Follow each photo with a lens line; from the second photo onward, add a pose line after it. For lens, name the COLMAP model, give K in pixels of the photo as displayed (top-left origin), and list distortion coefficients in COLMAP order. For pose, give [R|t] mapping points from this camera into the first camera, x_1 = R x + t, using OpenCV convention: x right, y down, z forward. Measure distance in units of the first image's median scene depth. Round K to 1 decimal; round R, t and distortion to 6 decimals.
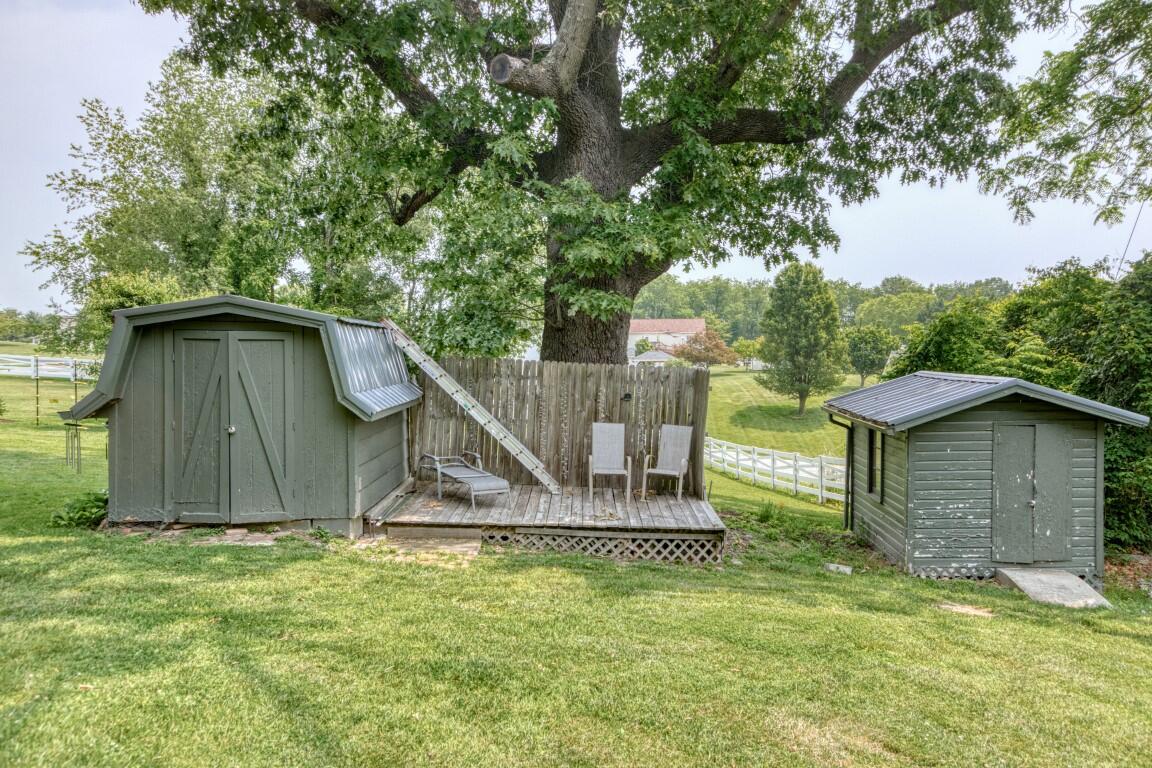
lens RADIAL K [[714.3, 0, 577.8], [0, 714.3, 386.8], [0, 0, 1]] dist [0.084338, 0.005209]
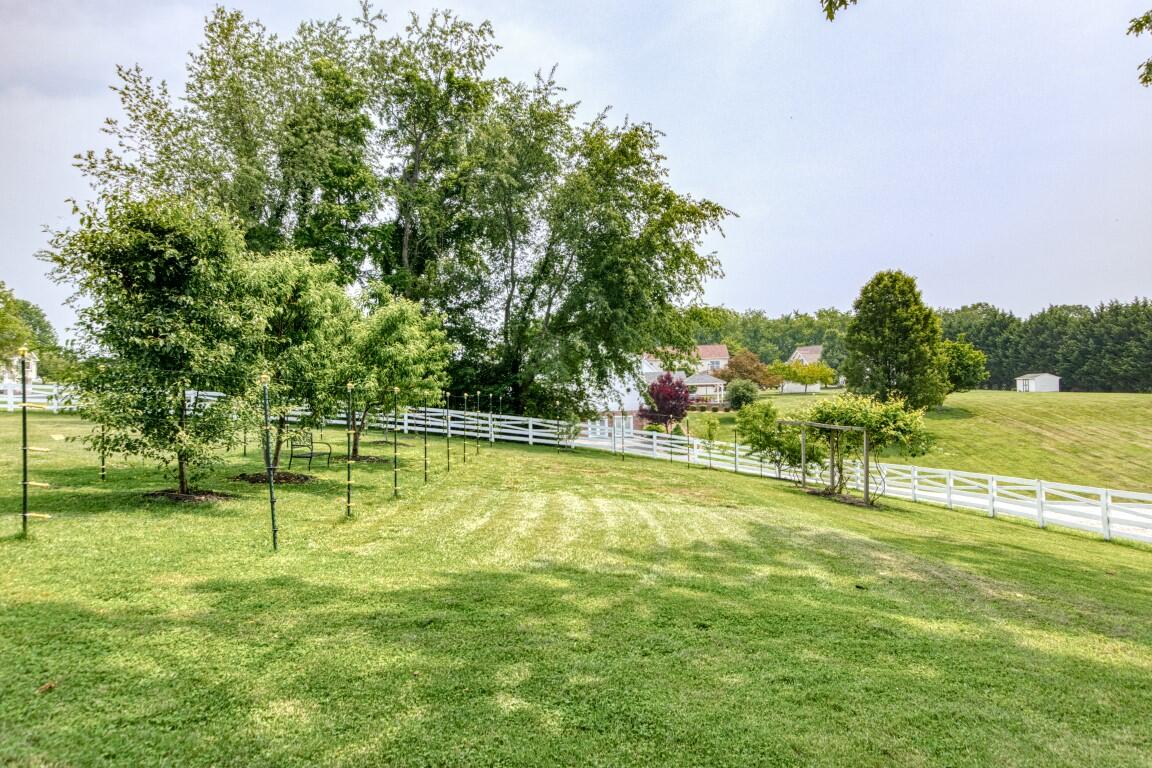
lens RADIAL K [[688.6, 0, 583.0], [0, 688.6, 394.8], [0, 0, 1]] dist [0.005939, 0.000297]
pose [[0.999518, -0.027416, -0.014532, -0.166114], [0.026946, 0.999137, -0.031614, 0.003182], [0.015386, 0.031207, 0.999395, 0.283097]]
